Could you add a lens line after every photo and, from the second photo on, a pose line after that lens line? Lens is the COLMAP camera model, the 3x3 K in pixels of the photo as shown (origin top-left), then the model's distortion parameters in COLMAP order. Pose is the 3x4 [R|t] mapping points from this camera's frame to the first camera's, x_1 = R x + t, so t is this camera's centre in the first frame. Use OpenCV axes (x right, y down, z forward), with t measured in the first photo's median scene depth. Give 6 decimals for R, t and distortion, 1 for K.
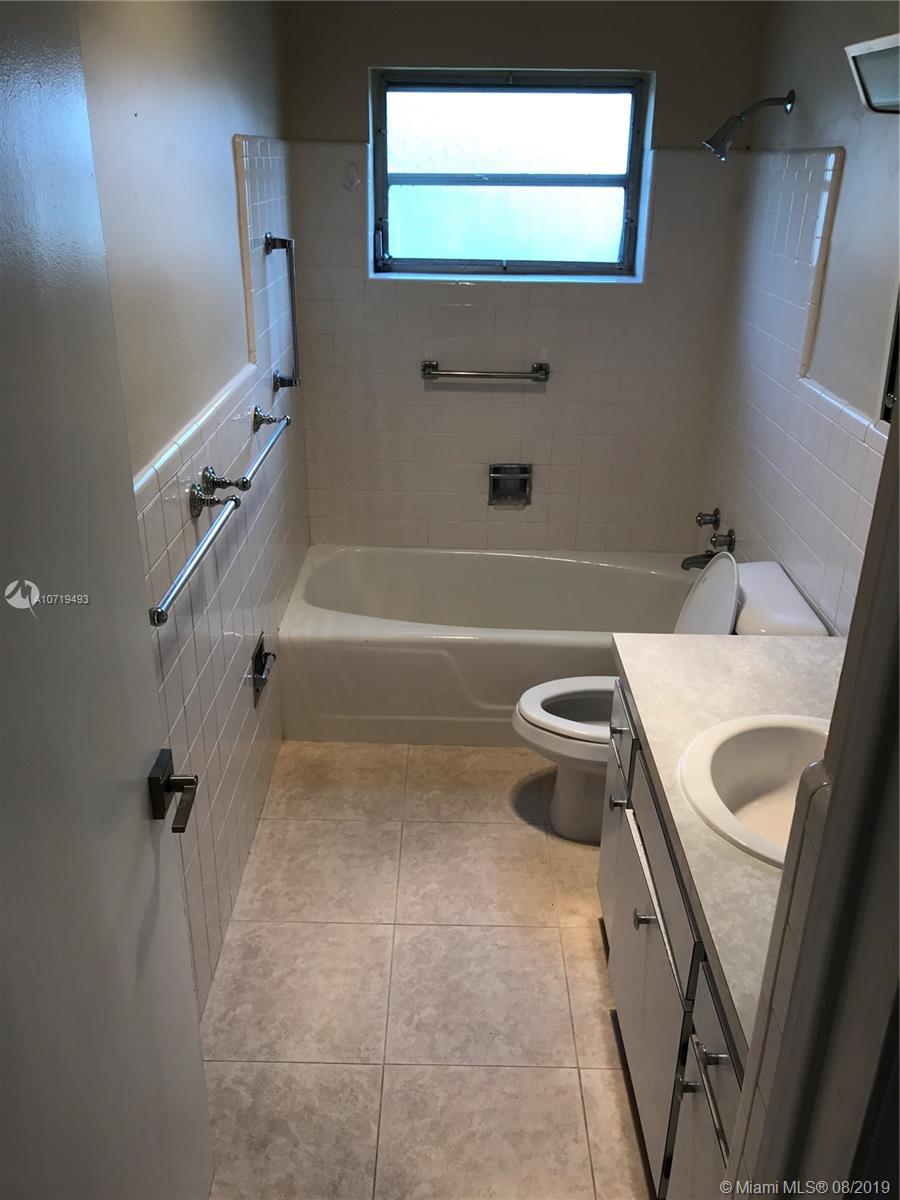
lens RADIAL K [[974.9, 0, 450.0], [0, 974.9, 600.0], [0, 0, 1]] dist [-0.009573, 0.003890]
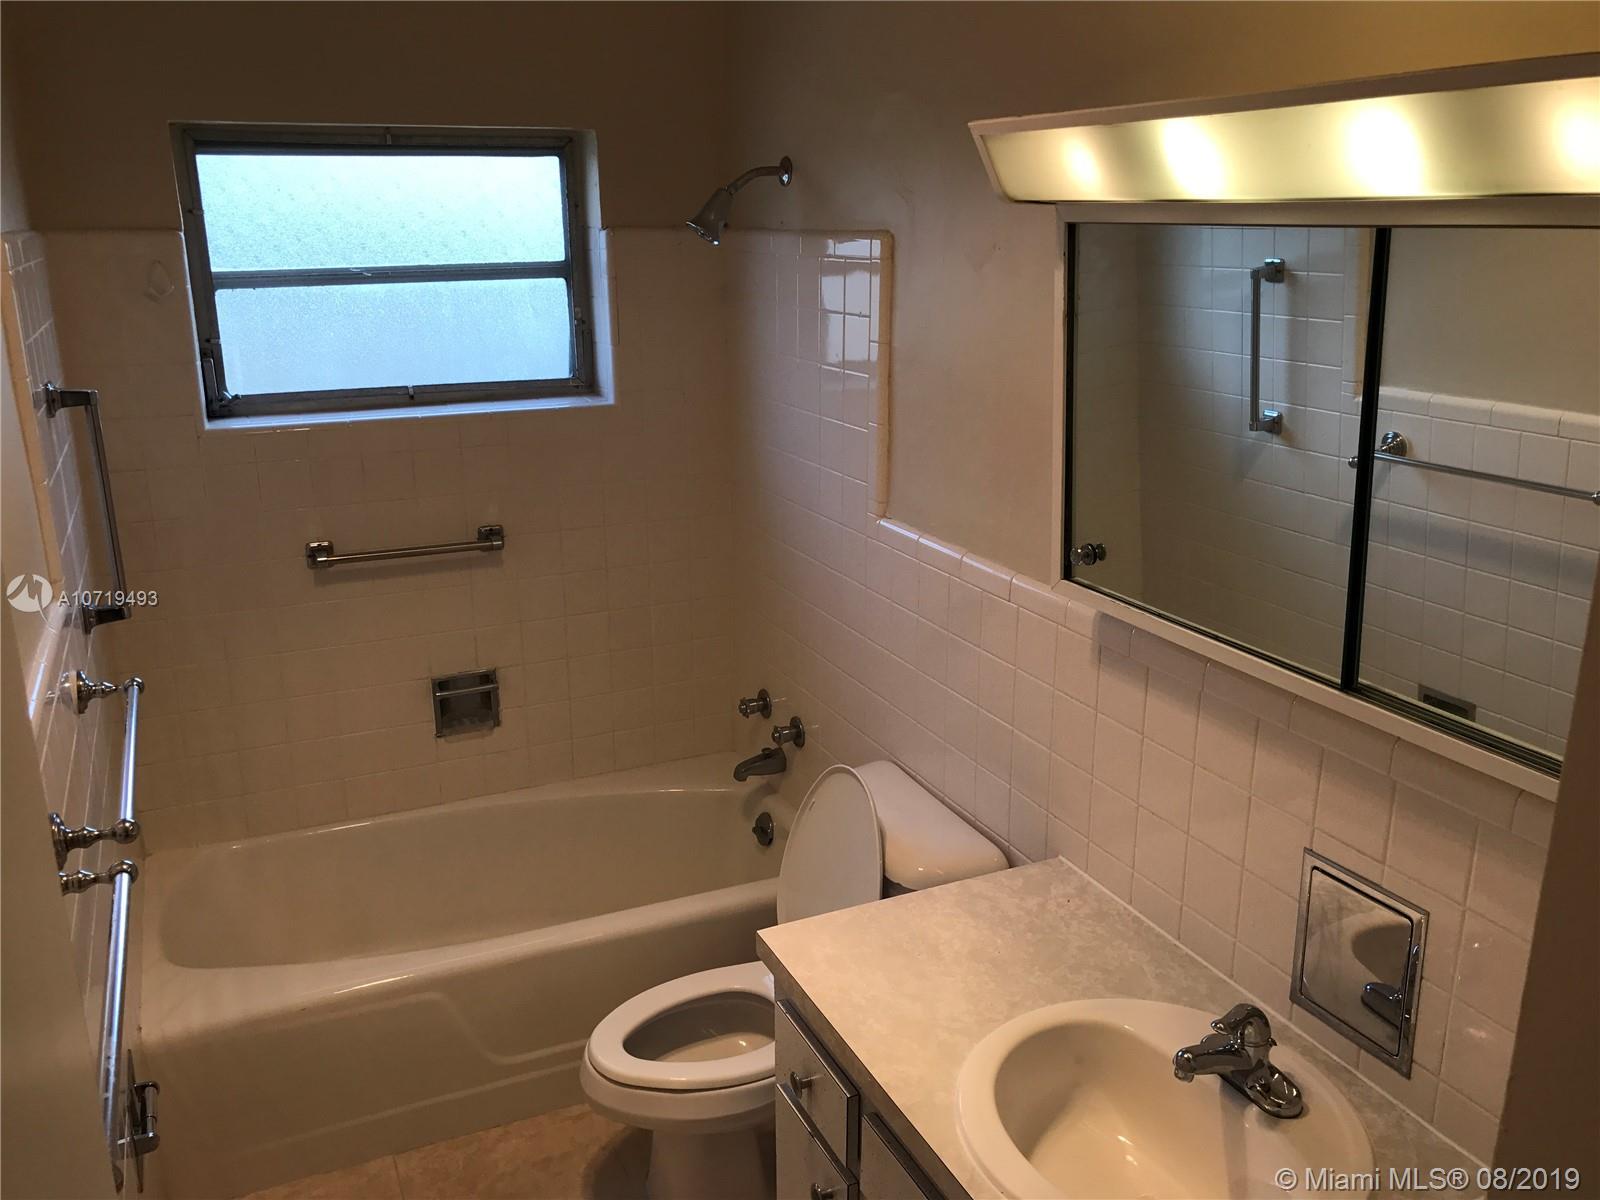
lens RADIAL K [[1313.1, 0, 800.0], [0, 1313.1, 600.0], [0, 0, 1]] dist [0.047275, -0.011793]
pose [[0.910564, -0.138018, 0.389647, -0.081592], [0.190439, 0.976686, -0.099081, -0.059038], [-0.366888, 0.164424, 0.915619, 0.072404]]
